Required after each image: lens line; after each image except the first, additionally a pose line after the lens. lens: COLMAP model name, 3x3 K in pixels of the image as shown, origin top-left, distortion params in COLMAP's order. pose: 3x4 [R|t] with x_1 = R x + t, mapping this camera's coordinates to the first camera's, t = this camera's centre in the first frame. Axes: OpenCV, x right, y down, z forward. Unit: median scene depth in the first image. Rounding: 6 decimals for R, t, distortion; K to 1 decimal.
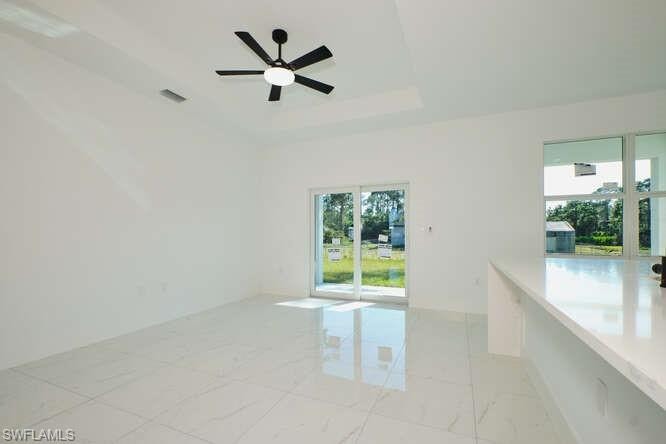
lens RADIAL K [[299.7, 0, 331.0], [0, 299.7, 224.7], [0, 0, 1]] dist [0.018813, -0.000151]
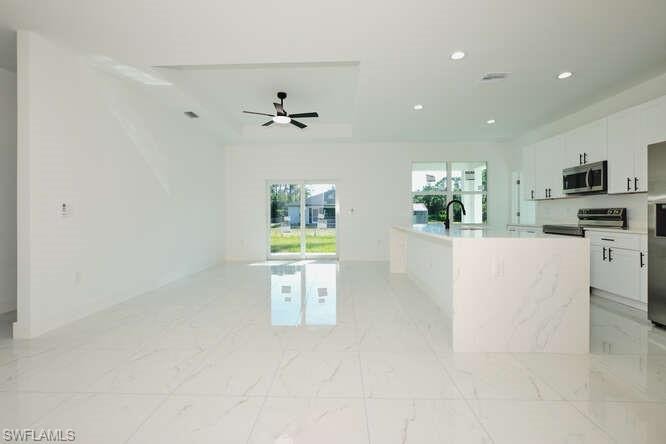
lens RADIAL K [[299.7, 0, 333.2], [0, 299.7, 219.0], [0, 0, 1]] dist [0.018813, -0.000151]
pose [[0.932283, -0.010439, 0.361578, -0.306560], [-0.007517, 0.998808, 0.048219, -0.014780], [-0.361651, -0.047672, 0.931094, -0.402304]]
